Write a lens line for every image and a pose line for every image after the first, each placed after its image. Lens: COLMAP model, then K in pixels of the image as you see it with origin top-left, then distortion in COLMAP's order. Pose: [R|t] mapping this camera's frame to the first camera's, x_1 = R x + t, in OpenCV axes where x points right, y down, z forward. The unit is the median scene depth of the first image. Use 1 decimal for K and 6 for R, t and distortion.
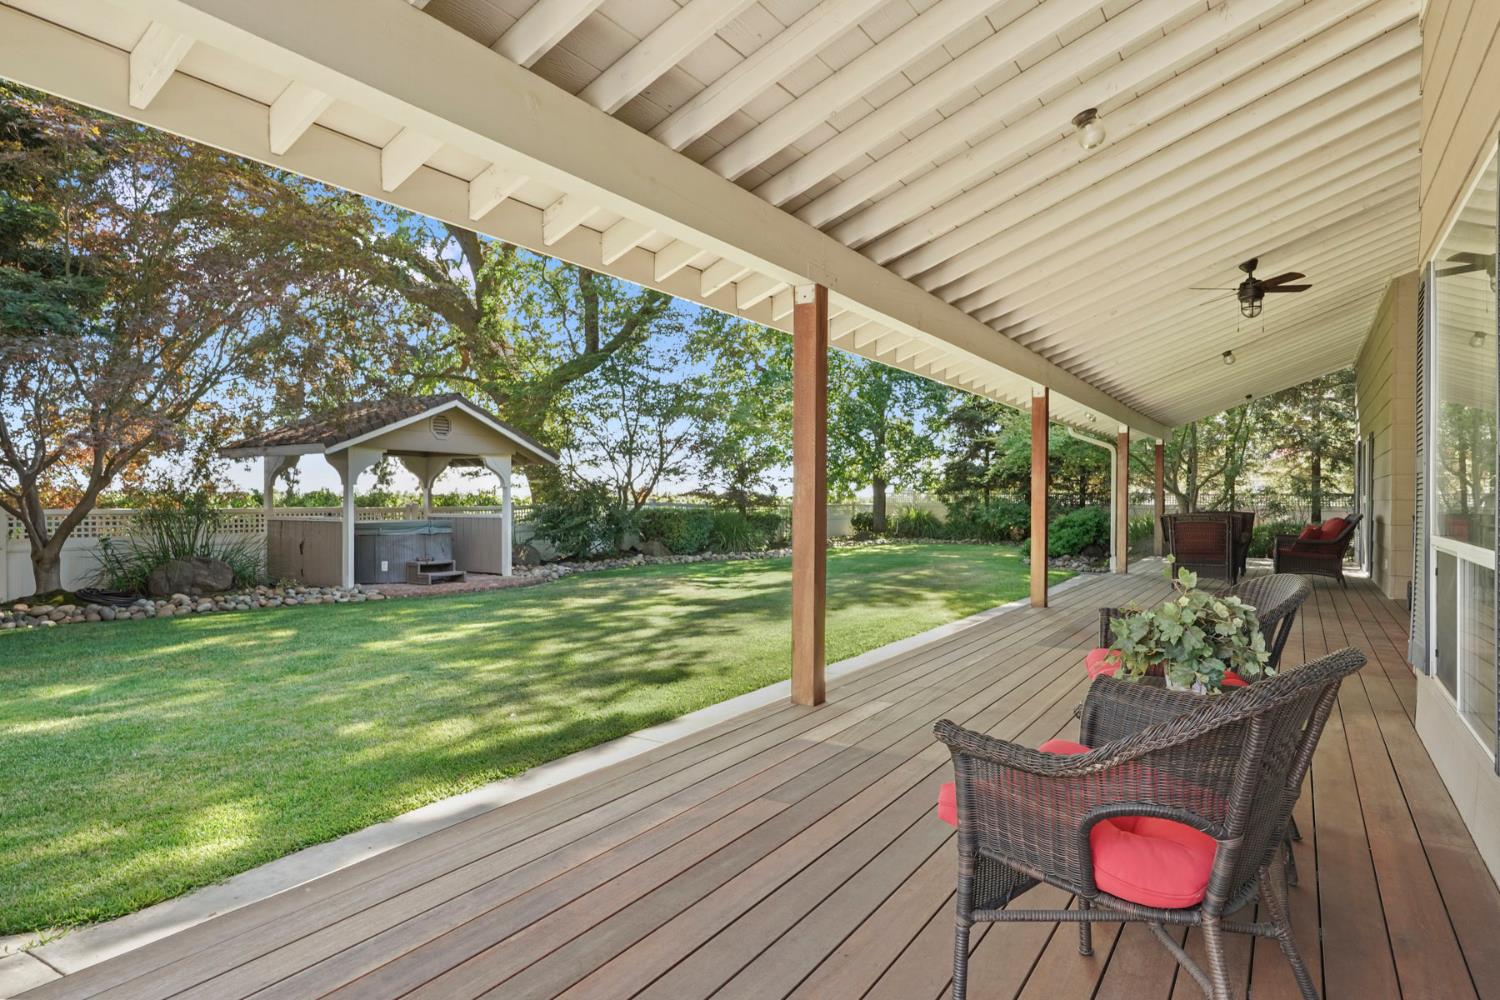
lens RADIAL K [[885.2, 0, 749.6], [0, 885.2, 497.5], [0, 0, 1]] dist [0.002190, 0.000936]
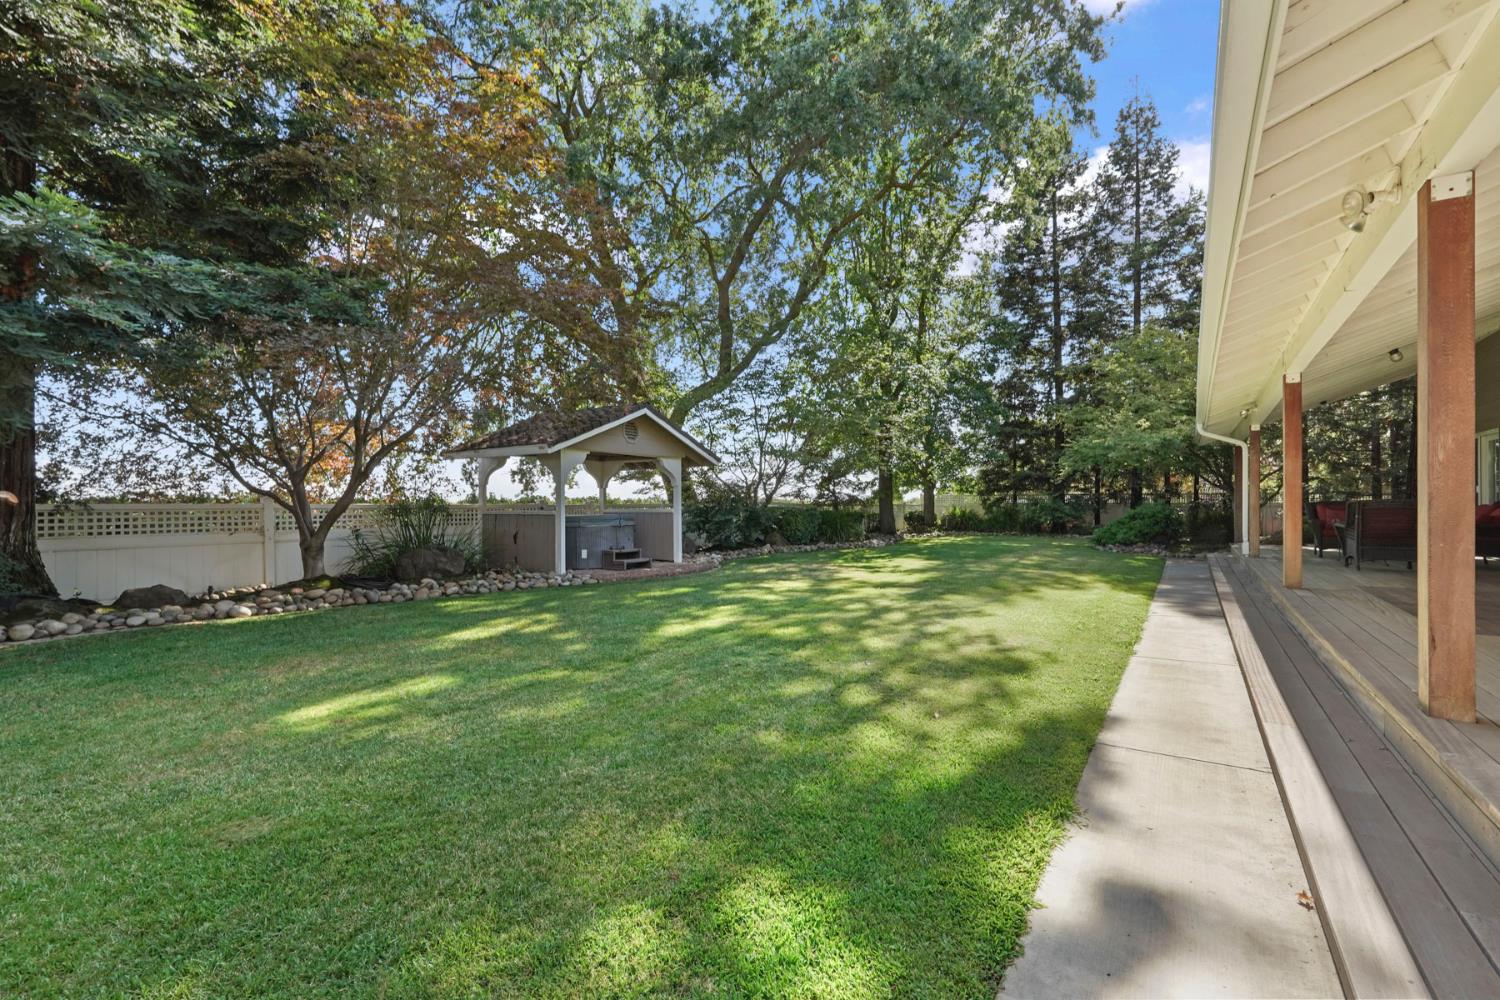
lens RADIAL K [[676.0, 0, 750.6], [0, 676.0, 500.3], [0, 0, 1]] dist [-0.013390, 0.000549]
pose [[0.999676, -0.006308, -0.024672, -0.191042], [0.006166, 0.999964, -0.005858, 0.015867], [0.024708, 0.005704, 0.999678, 0.144869]]
